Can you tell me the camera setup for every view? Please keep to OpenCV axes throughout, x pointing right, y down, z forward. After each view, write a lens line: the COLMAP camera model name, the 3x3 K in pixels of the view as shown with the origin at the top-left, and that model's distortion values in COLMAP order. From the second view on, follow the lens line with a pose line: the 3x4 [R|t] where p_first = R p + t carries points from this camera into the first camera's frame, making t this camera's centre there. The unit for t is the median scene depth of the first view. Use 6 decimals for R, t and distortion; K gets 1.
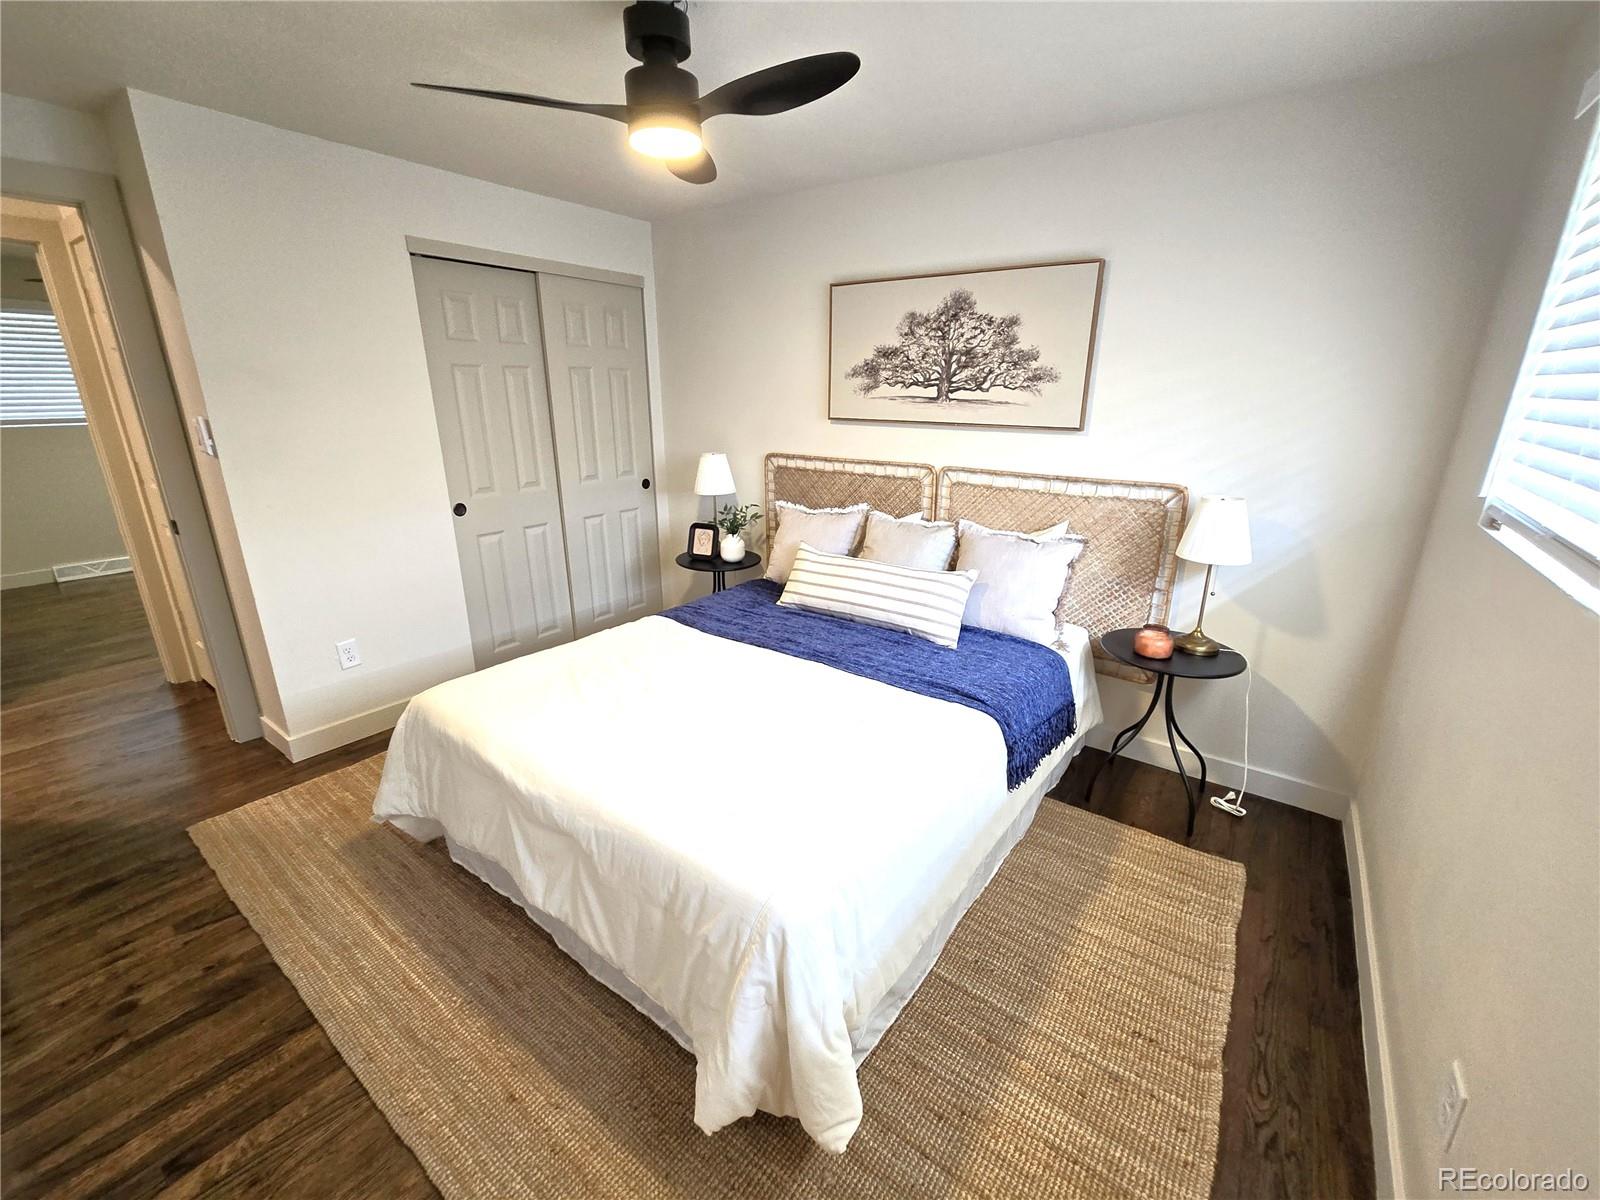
lens RADIAL K [[658.4, 0, 802.9], [0, 658.4, 589.3], [0, 0, 1]] dist [0.000294, 0.000148]
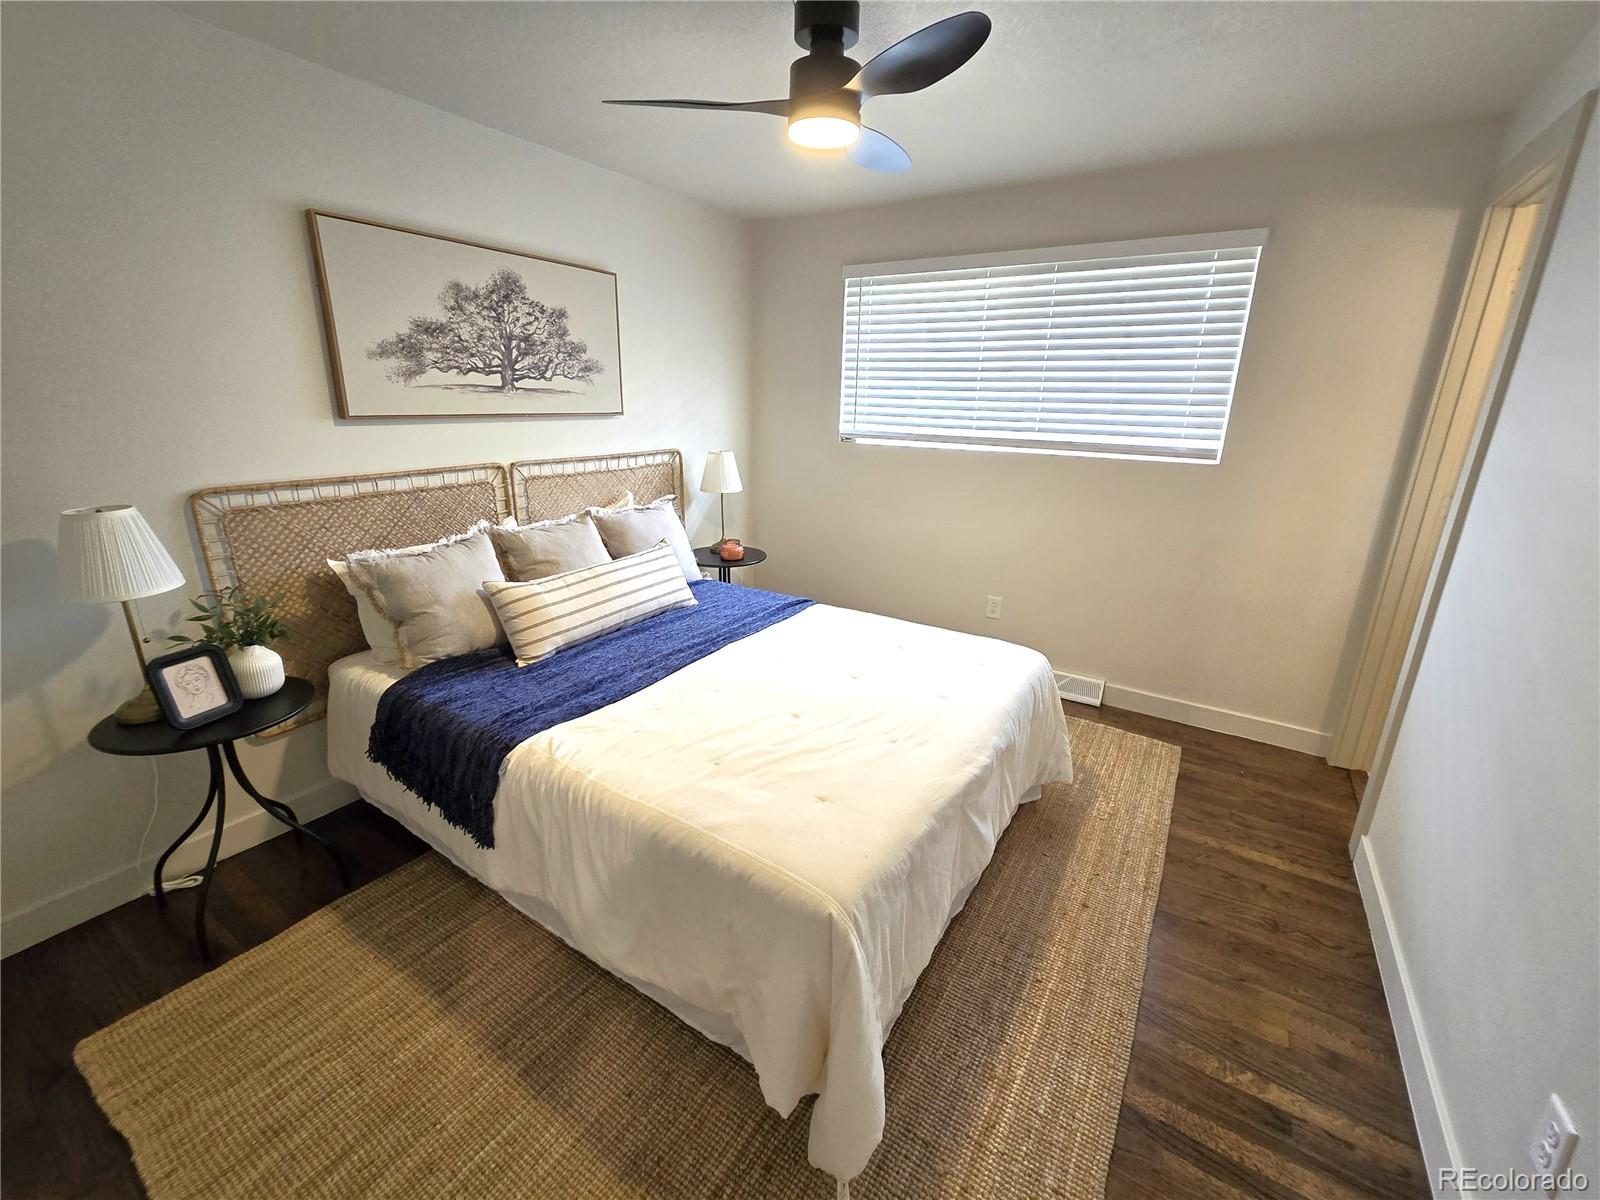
lens RADIAL K [[658.4, 0, 802.9], [0, 658.4, 589.3], [0, 0, 1]] dist [0.000294, 0.000148]
pose [[-0.058922, -0.291782, 0.954668, -0.771607], [0.275551, 0.914421, 0.296488, -0.197549], [-0.959479, 0.280529, 0.026521, 0.680896]]
